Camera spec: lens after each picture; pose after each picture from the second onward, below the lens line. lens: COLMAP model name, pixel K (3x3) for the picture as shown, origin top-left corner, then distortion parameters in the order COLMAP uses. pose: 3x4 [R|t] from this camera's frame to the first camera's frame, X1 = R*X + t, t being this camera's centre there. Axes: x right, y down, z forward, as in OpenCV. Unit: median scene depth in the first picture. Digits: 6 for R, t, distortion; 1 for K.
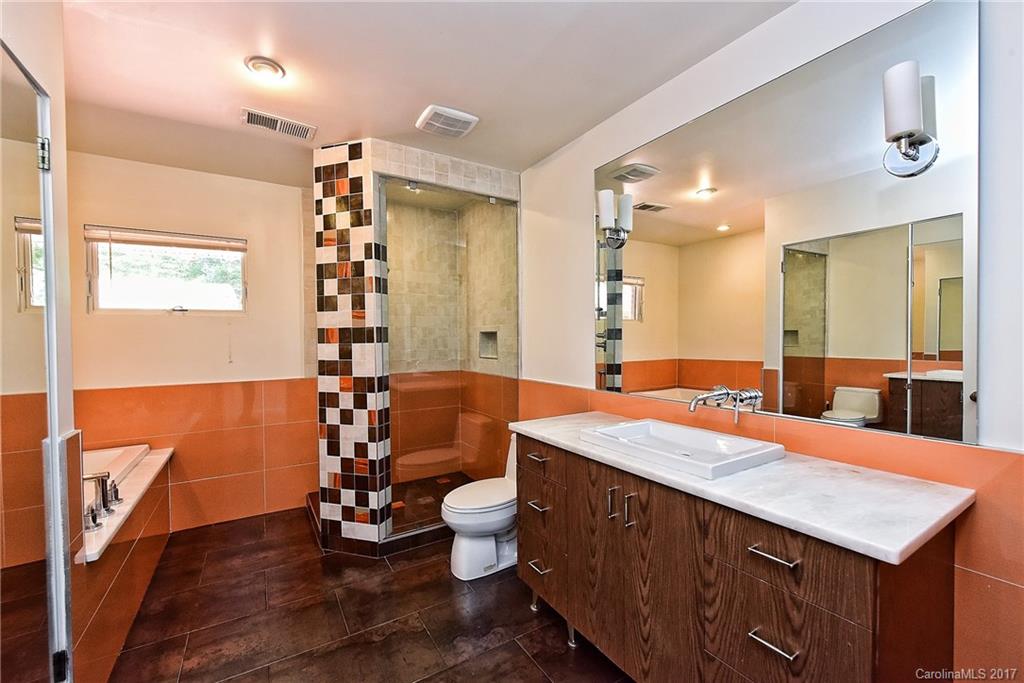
lens RADIAL K [[424.4, 0, 514.2], [0, 424.4, 344.7], [0, 0, 1]] dist [-0.001609, -0.000184]
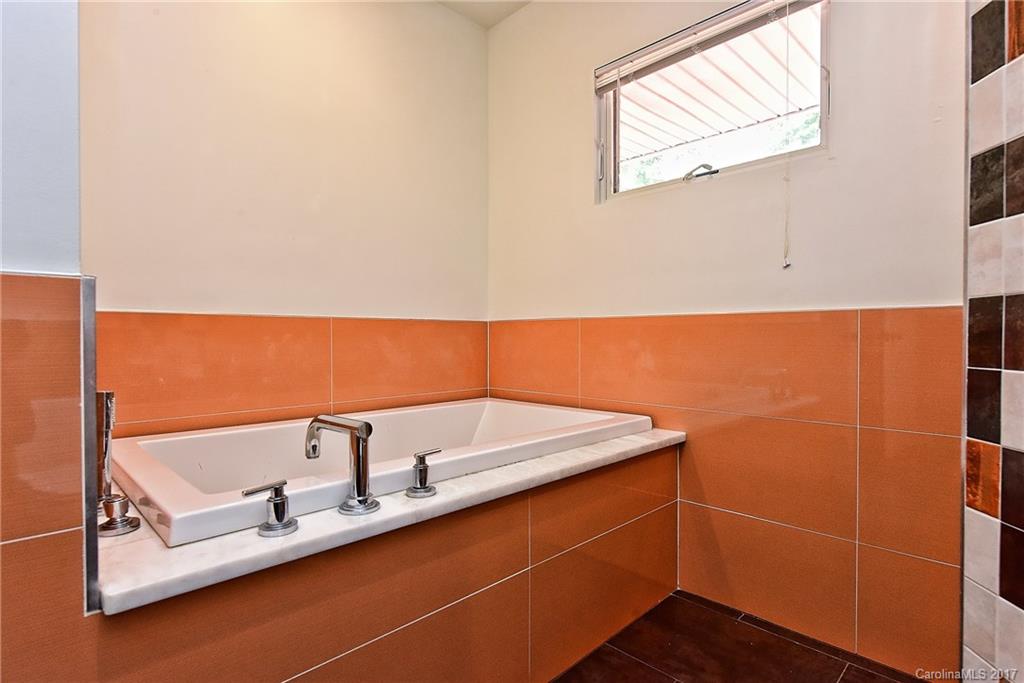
lens RADIAL K [[514.8, 0, 513.3], [0, 514.8, 341.7], [0, 0, 1]] dist [-0.004372, -0.000355]
pose [[0.229226, 0.020522, -0.973157, -0.250112], [-0.015302, 0.999730, 0.017478, 0.133208], [0.973253, 0.010885, 0.229479, 0.700840]]
